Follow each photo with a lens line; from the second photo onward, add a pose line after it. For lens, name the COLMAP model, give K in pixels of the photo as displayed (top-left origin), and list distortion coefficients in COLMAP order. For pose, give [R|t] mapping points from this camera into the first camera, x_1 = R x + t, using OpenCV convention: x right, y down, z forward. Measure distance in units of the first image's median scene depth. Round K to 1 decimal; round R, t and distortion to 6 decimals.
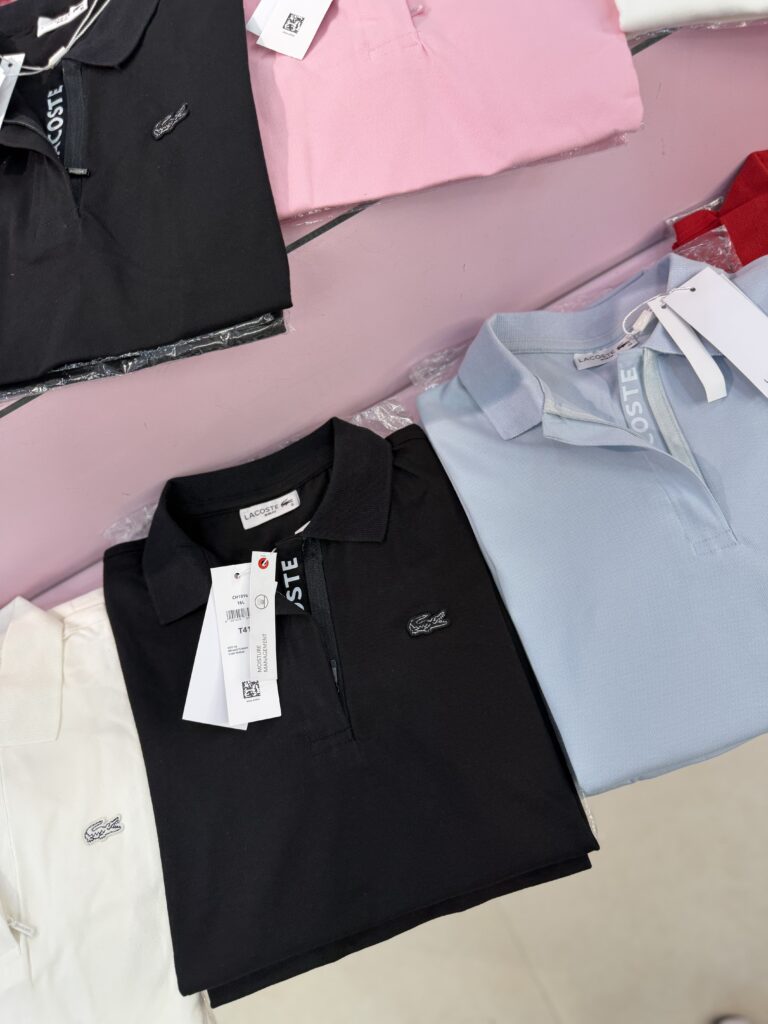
lens RADIAL K [[704.9, 0, 355.0], [0, 704.9, 512.6], [0, 0, 1]] dist [-0.000138, -0.044220]
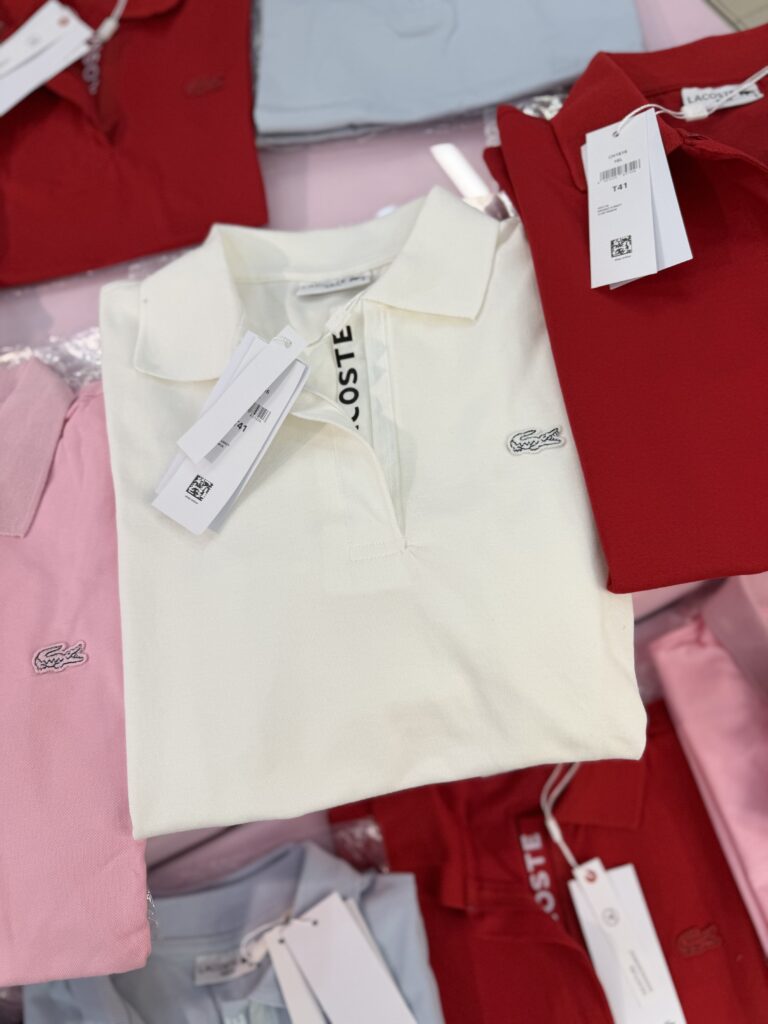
lens RADIAL K [[744.5, 0, 383.7], [0, 744.5, 492.1], [0, 0, 1]] dist [-0.007566, -0.004031]
pose [[0.989170, 0.057590, 0.135006, 0.407628], [-0.056150, 0.998318, -0.014457, -0.862654], [-0.135612, 0.006720, 0.990739, 0.032295]]
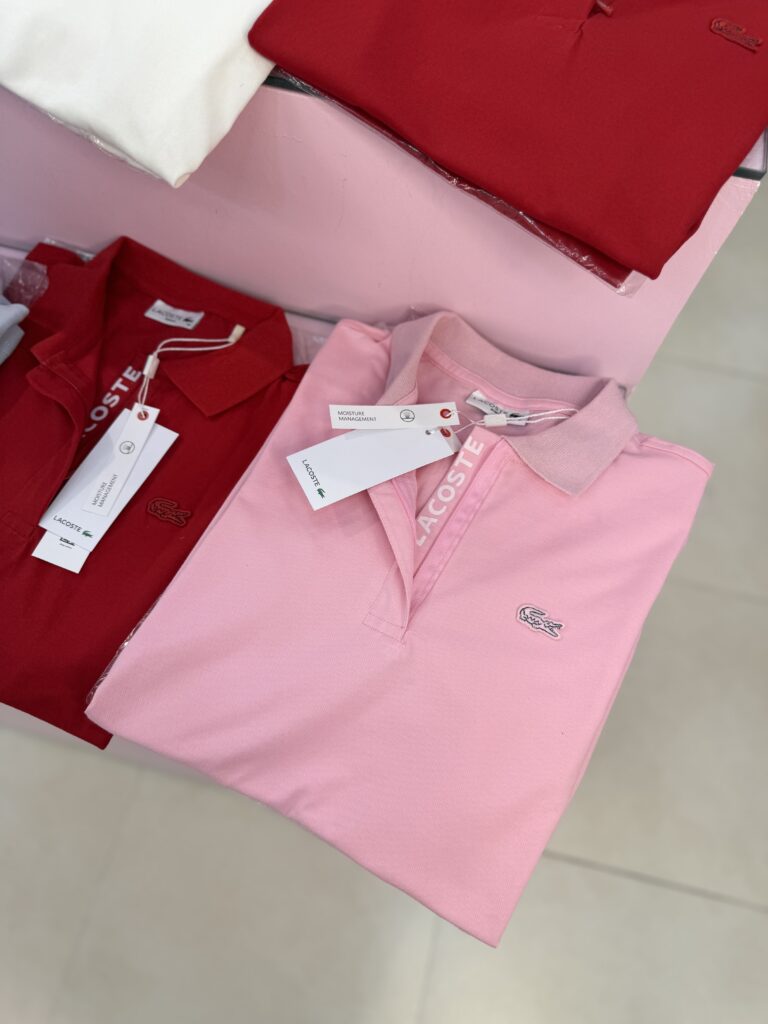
lens RADIAL K [[722.5, 0, 434.6], [0, 722.5, 514.4], [0, 0, 1]] dist [0.105879, -0.208397]
pose [[0.727234, 0.686304, 0.010818, 1.225783], [-0.686134, 0.727303, -0.015800, -0.546296], [-0.018712, 0.004068, 0.999817, -0.060462]]
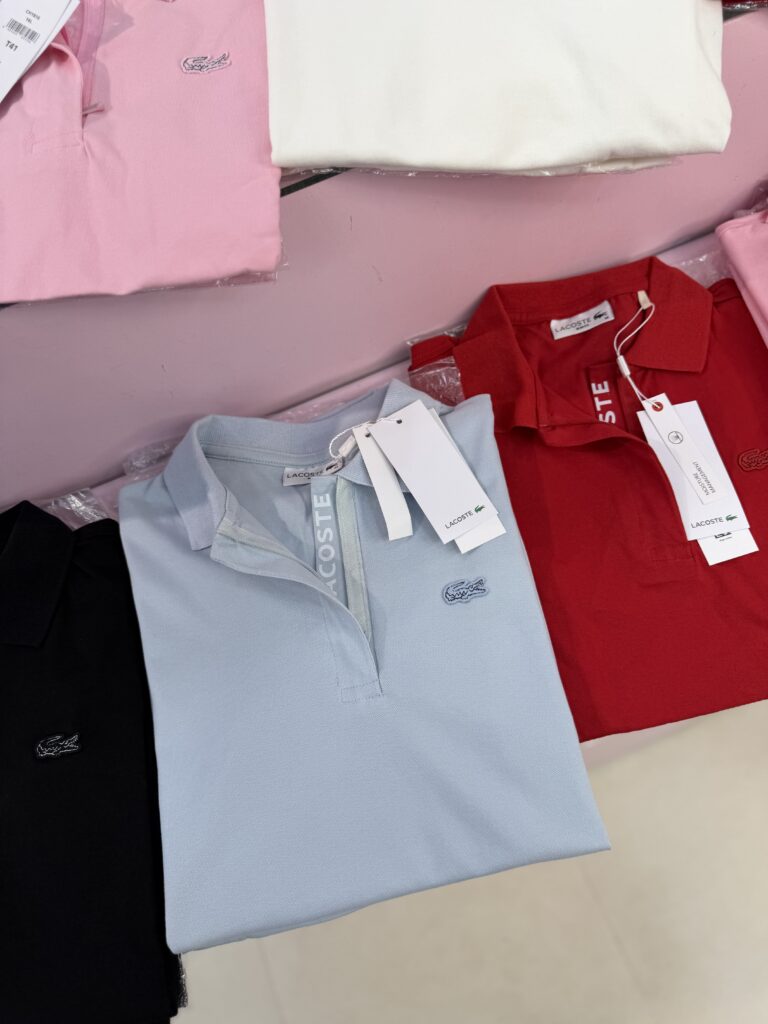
lens RADIAL K [[714.2, 0, 383.7], [0, 714.2, 505.7], [0, 0, 1]] dist [0.093588, -0.199671]
pose [[0.987582, 0.116881, 0.104983, 0.367508], [-0.113113, 0.992728, -0.041177, -0.156270], [-0.109032, 0.028790, 0.993621, 0.004434]]
